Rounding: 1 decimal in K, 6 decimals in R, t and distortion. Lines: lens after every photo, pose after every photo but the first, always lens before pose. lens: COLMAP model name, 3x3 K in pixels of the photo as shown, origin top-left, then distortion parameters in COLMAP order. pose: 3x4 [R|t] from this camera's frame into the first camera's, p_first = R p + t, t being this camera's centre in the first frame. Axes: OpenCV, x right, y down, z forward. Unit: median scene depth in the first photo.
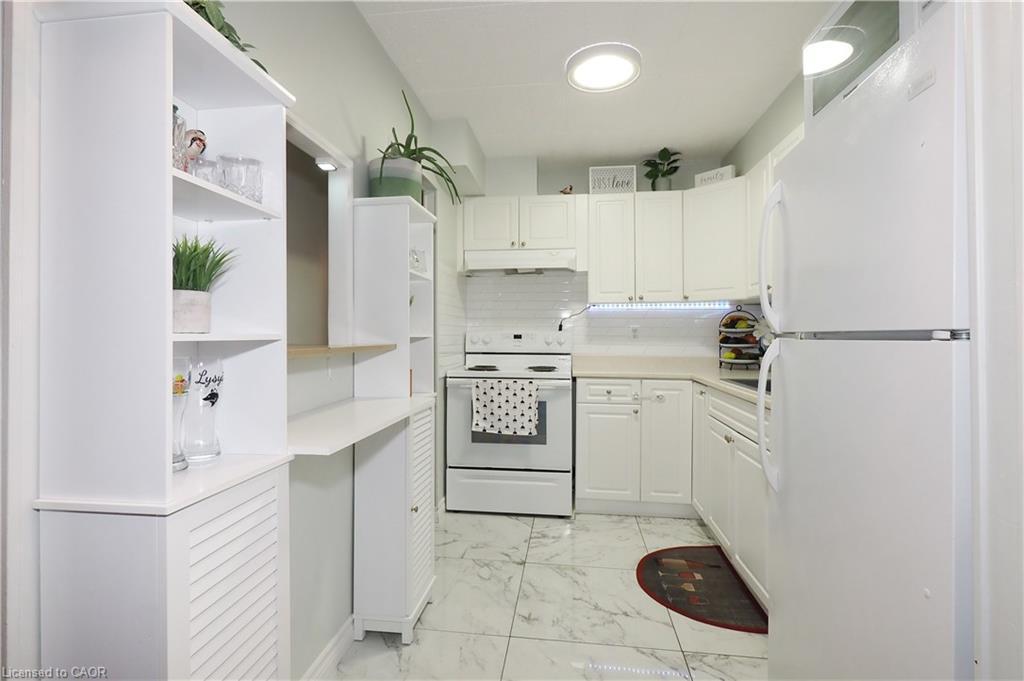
lens RADIAL K [[492.3, 0, 501.5], [0, 492.3, 319.9], [0, 0, 1]] dist [-0.002429, -0.001240]
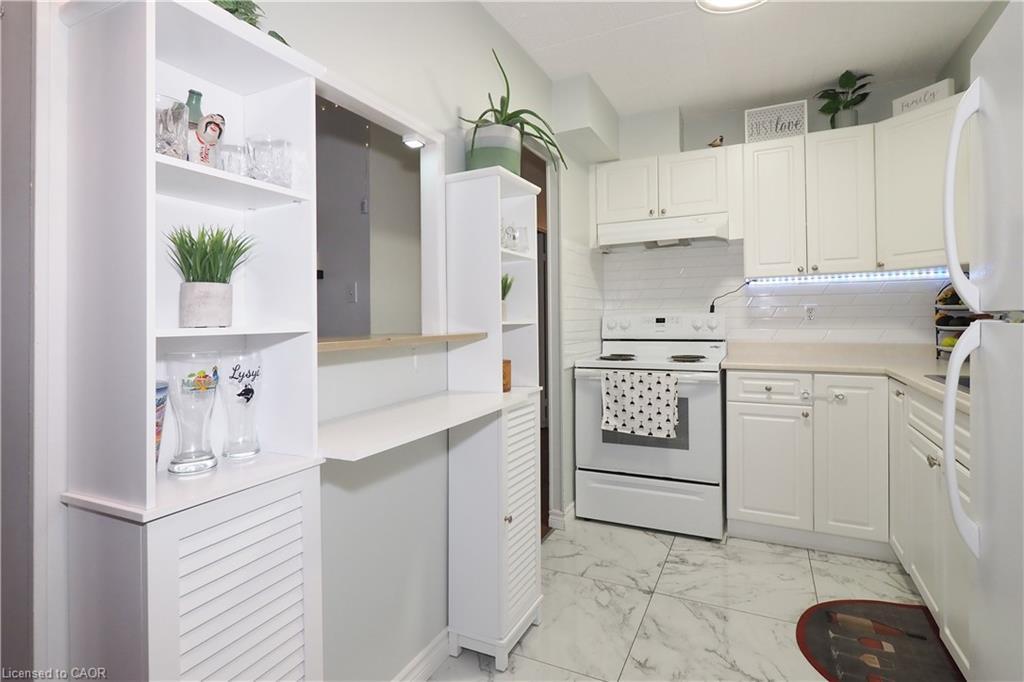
lens RADIAL K [[524.8, 0, 518.3], [0, 524.8, 306.8], [0, 0, 1]] dist [0.011381, -0.005098]
pose [[0.955086, -0.024209, -0.295338, 0.105773], [0.026611, 0.999637, 0.004118, -0.000142], [0.295132, -0.011793, 0.955384, 0.085614]]
